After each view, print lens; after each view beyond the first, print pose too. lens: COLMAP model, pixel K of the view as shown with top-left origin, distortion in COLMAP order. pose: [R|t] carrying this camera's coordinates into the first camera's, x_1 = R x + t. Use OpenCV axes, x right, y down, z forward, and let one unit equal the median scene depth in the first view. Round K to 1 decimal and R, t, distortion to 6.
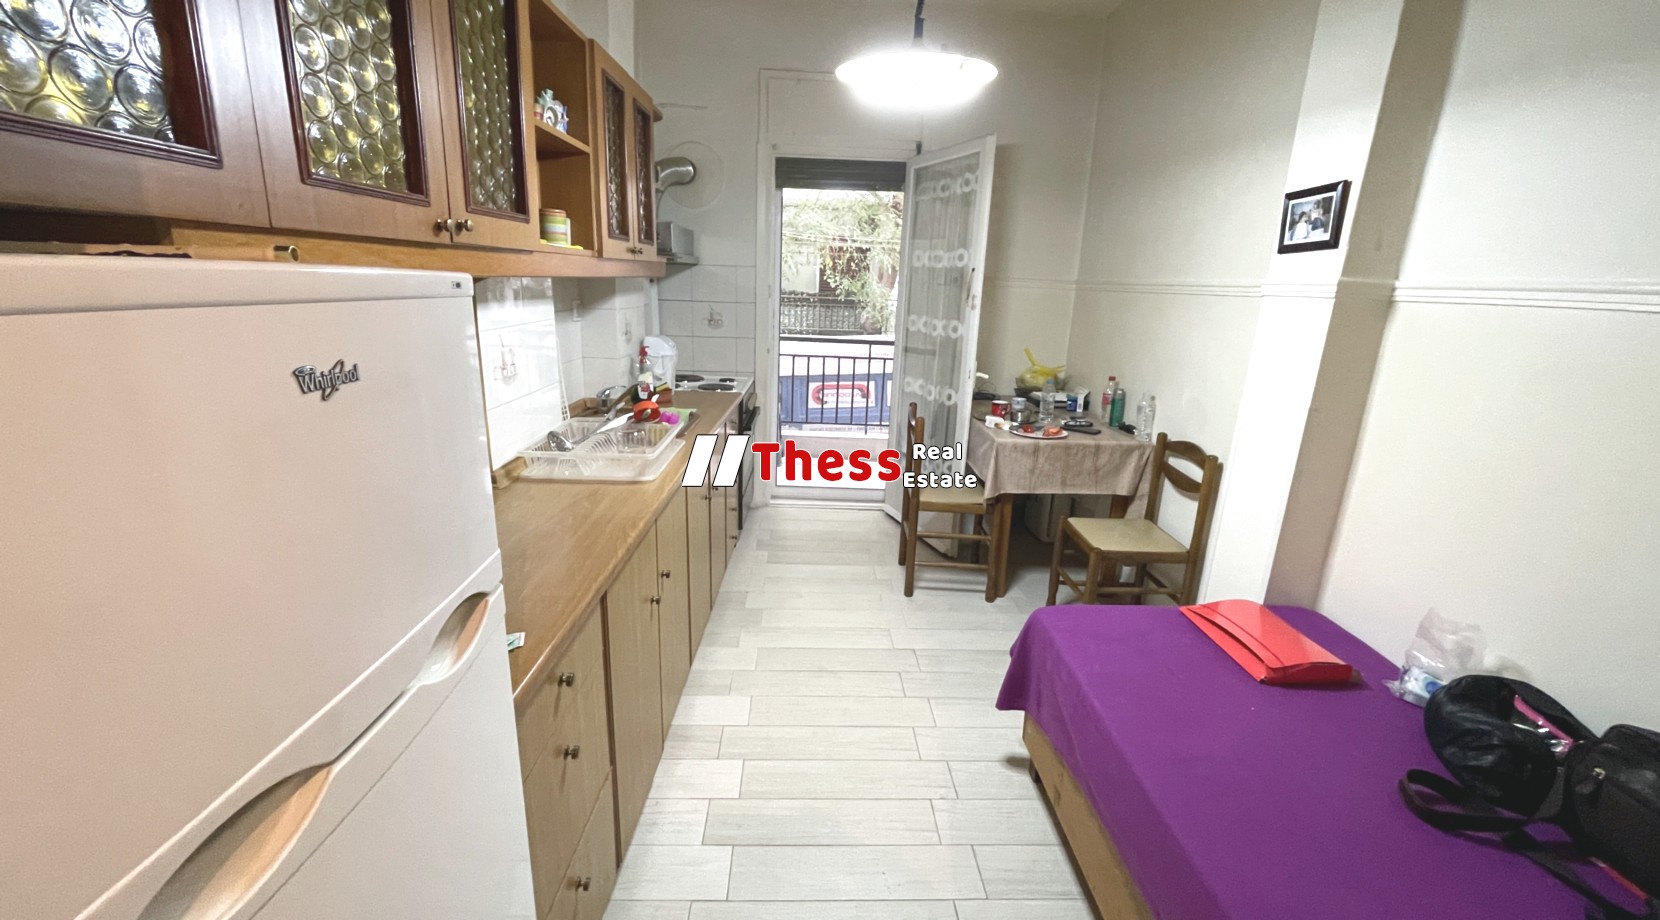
lens RADIAL K [[664.1, 0, 830.5], [0, 664.1, 454.1], [0, 0, 1]] dist [-0.001849, 0.001476]
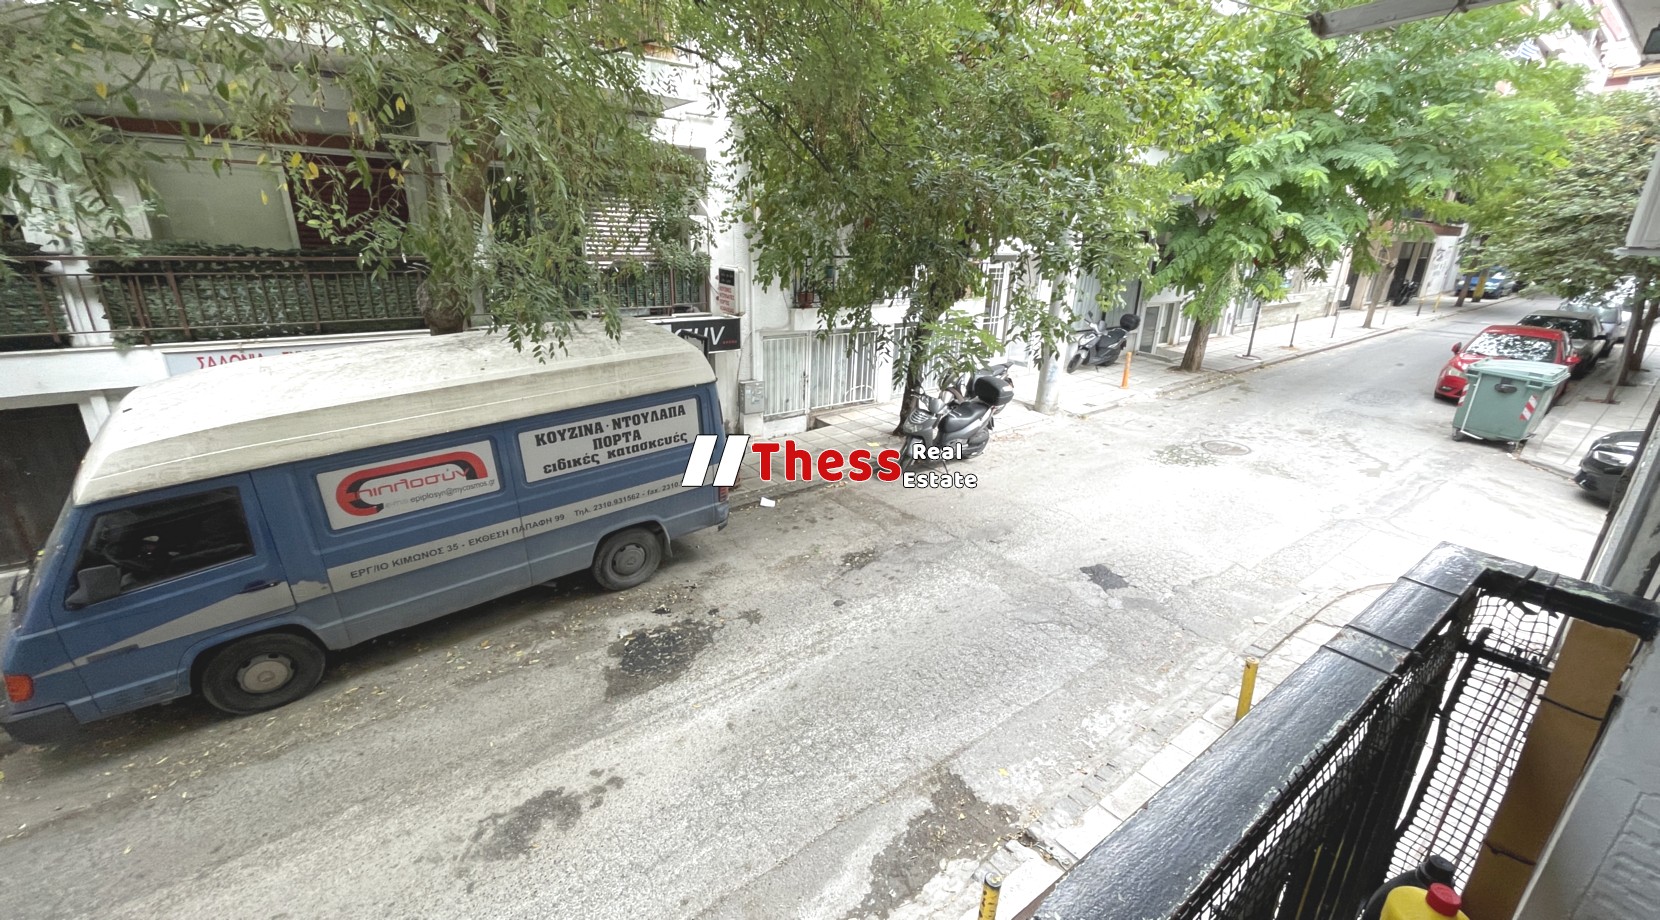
lens RADIAL K [[664.1, 0, 821.3], [0, 664.1, 451.6], [0, 0, 1]] dist [-0.001849, 0.001476]
pose [[0.819181, -0.188255, 0.541759, 0.004295], [0.146751, 0.981951, 0.119318, -0.113882], [-0.554443, -0.018240, 0.832022, 0.438068]]
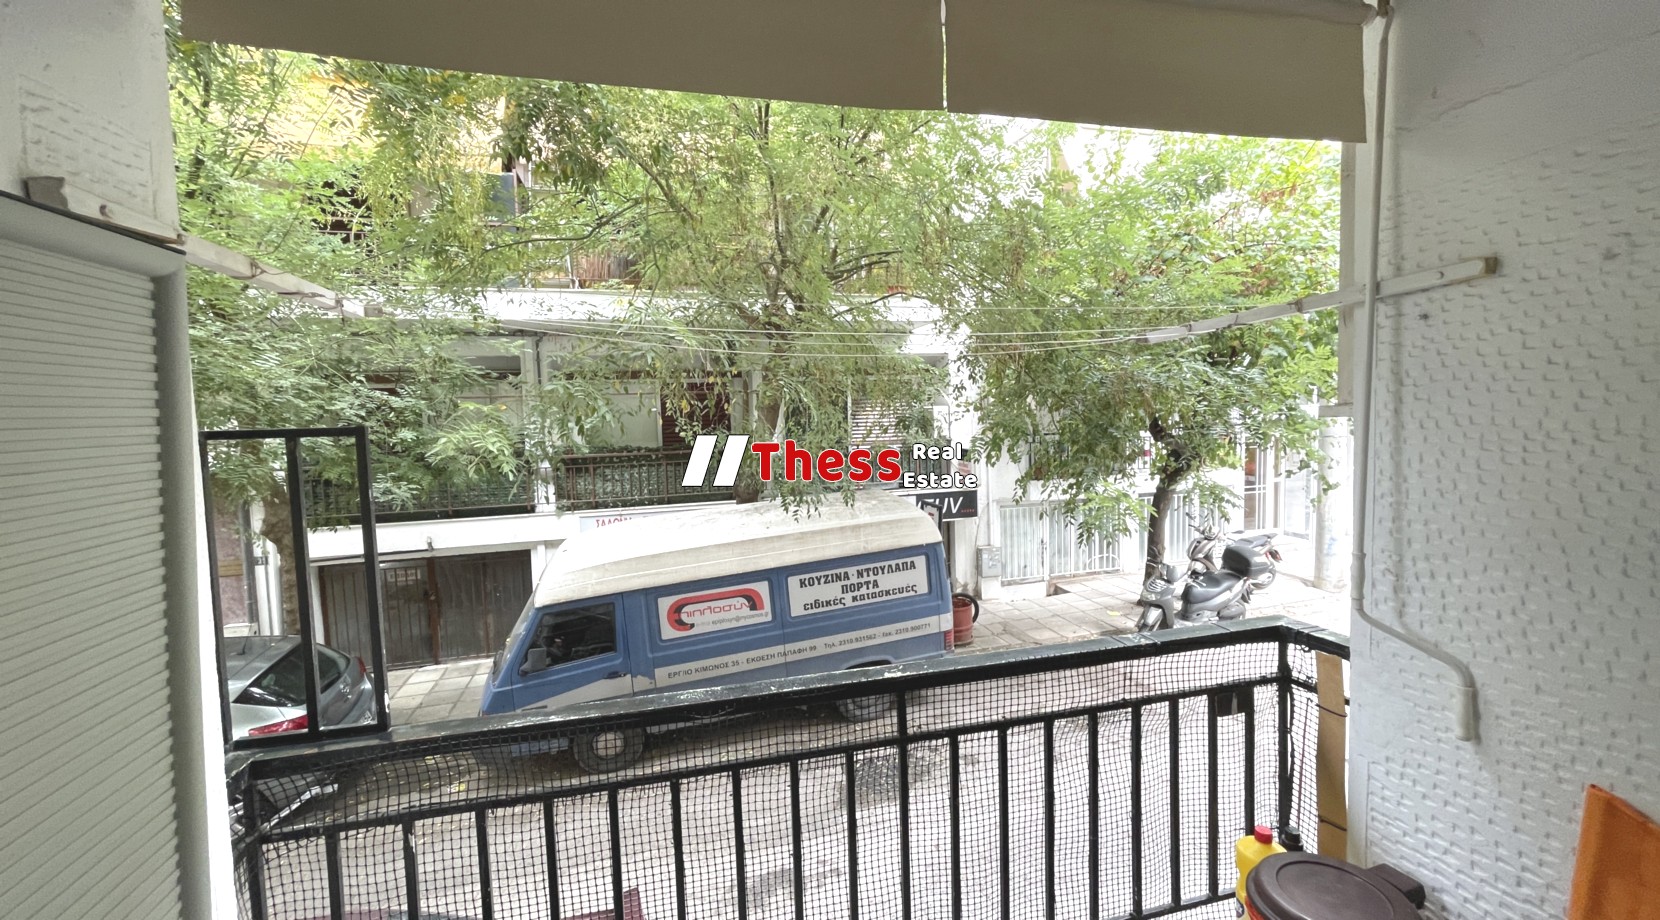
lens RADIAL K [[664.1, 0, 829.4], [0, 664.1, 448.4], [0, 0, 1]] dist [-0.001849, 0.001476]
pose [[0.971327, -0.073139, 0.226217, -0.006706], [0.118074, 0.974268, -0.191990, -0.096812], [-0.206354, 0.213196, 0.954969, 0.332838]]
